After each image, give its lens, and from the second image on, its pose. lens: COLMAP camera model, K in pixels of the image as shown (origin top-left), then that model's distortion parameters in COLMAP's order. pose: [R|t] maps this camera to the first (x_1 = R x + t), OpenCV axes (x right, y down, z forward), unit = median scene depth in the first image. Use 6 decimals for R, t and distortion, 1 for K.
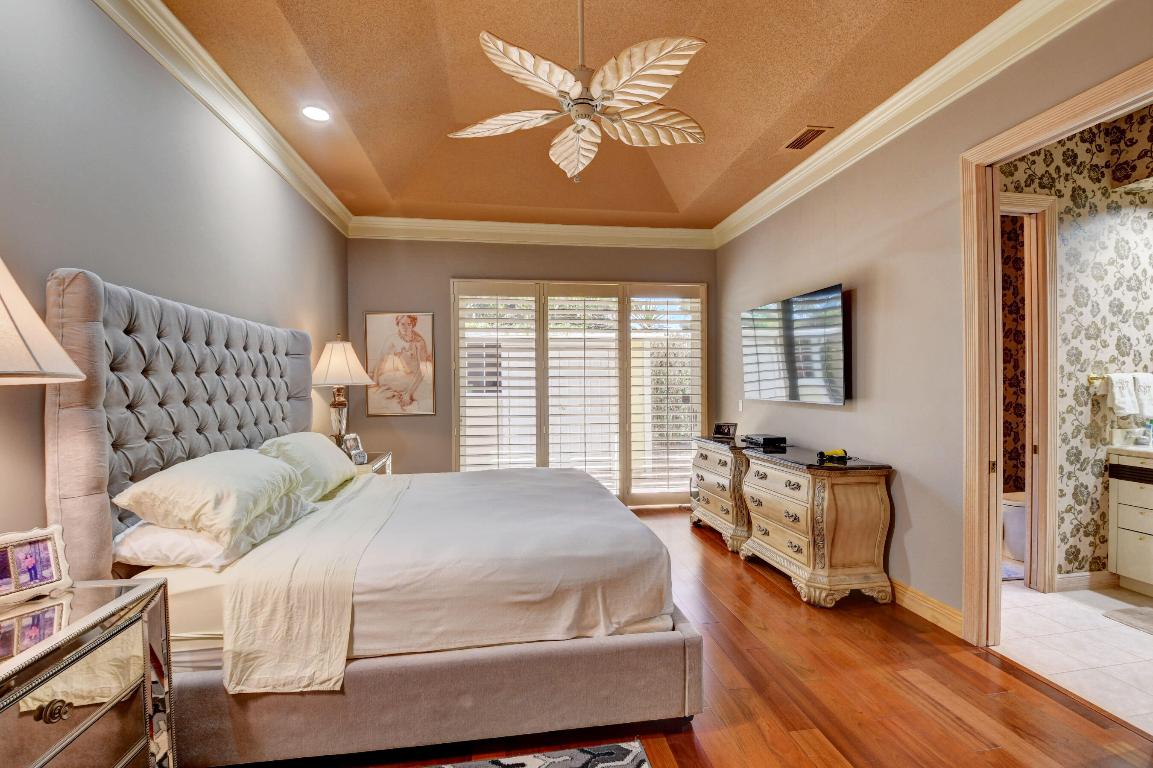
lens RADIAL K [[509.8, 0, 585.1], [0, 509.8, 384.0], [0, 0, 1]] dist [0.001304, -0.015534]
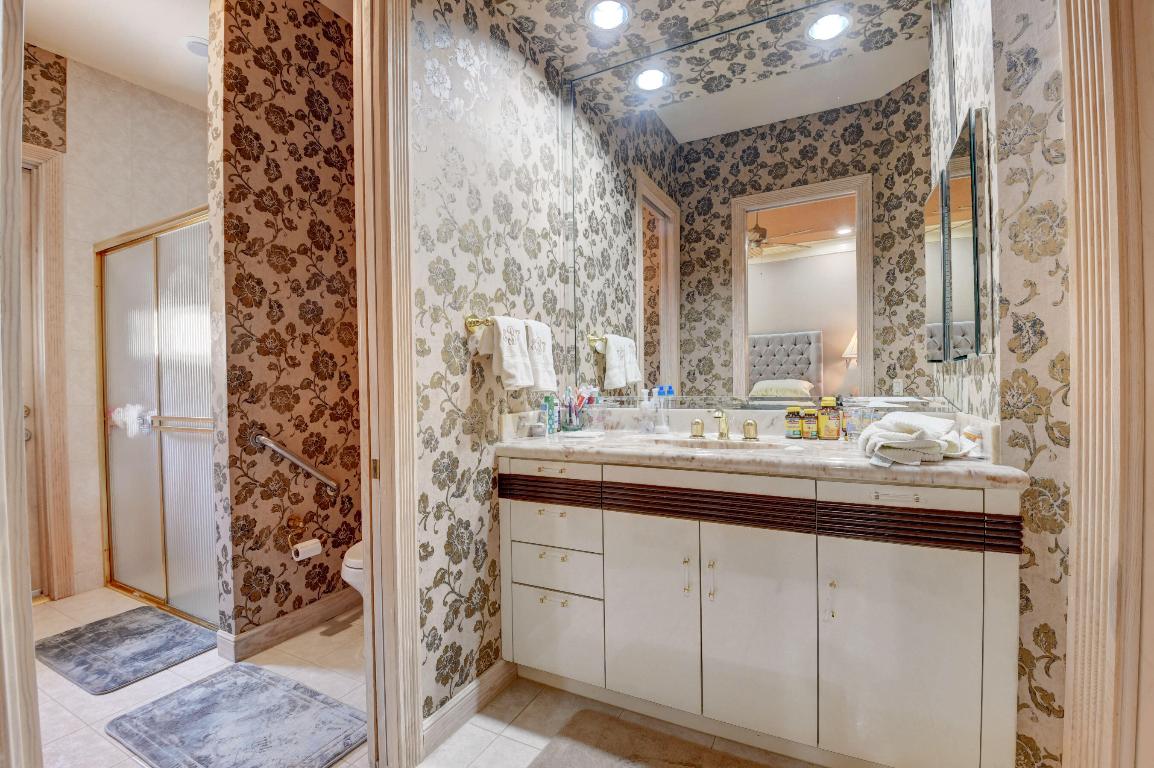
lens RADIAL K [[510.2, 0, 571.8], [0, 510.2, 383.3], [0, 0, 1]] dist [0.001304, -0.015534]
pose [[0.591805, -0.011728, 0.805996, 0.626408], [0.015934, 0.999869, 0.002849, 0.053972], [-0.805923, 0.011156, 0.591915, 0.584197]]
